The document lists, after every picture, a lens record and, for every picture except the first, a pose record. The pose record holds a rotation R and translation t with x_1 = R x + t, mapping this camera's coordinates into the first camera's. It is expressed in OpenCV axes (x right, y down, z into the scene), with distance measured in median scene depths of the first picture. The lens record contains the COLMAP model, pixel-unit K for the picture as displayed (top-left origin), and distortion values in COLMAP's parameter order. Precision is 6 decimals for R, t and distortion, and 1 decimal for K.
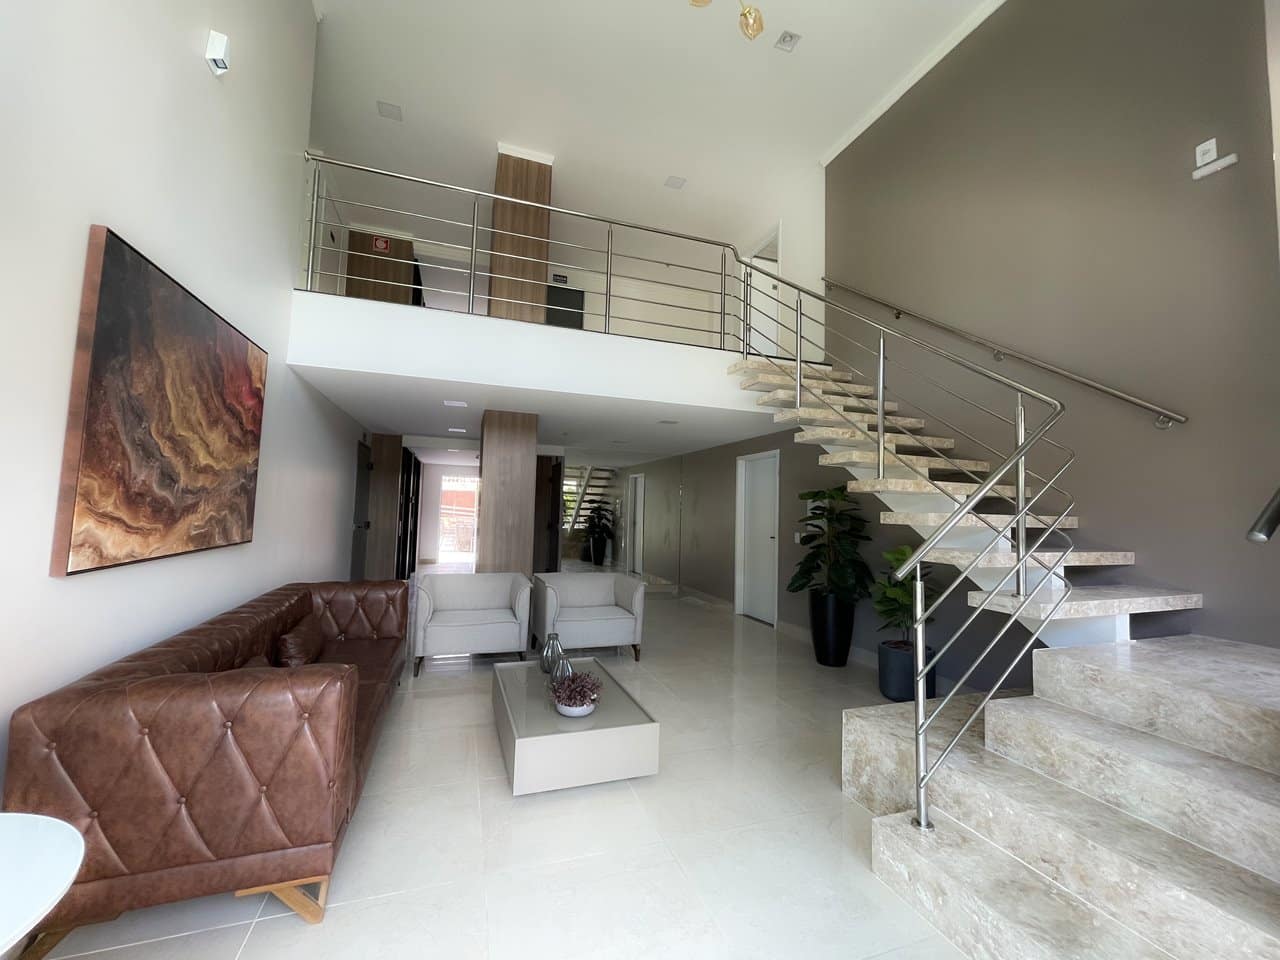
lens RADIAL K [[518.4, 0, 640.1], [0, 518.4, 478.9], [0, 0, 1]] dist [-0.003483, 0.000930]
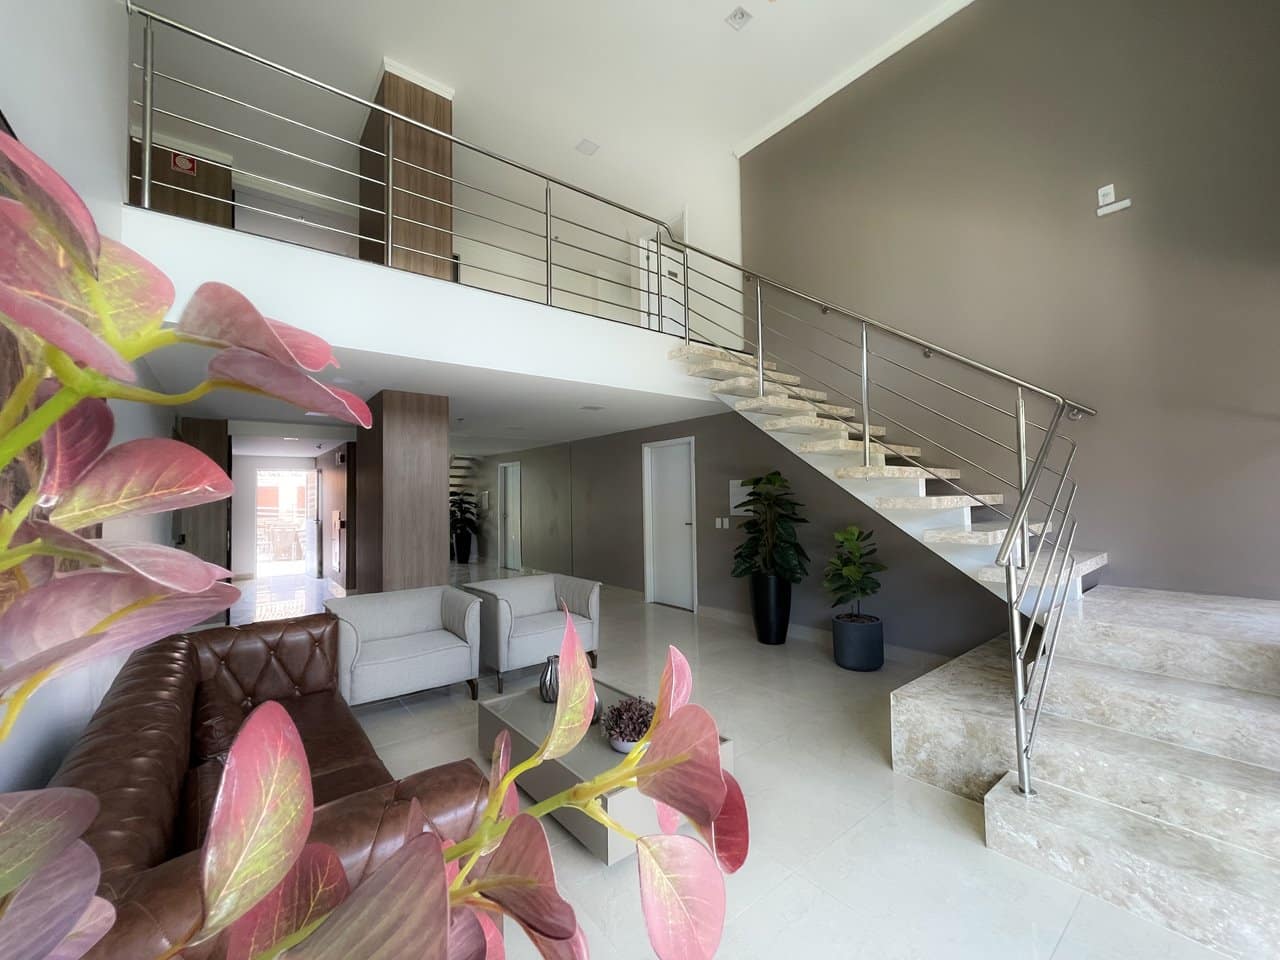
lens RADIAL K [[518.4, 0, 640.4], [0, 518.4, 478.8], [0, 0, 1]] dist [-0.003483, 0.000930]
pose [[0.943439, -0.032473, 0.329951, -0.334152], [0.023023, 0.999206, 0.032511, -0.019410], [-0.330745, -0.023076, 0.943438, 0.167693]]
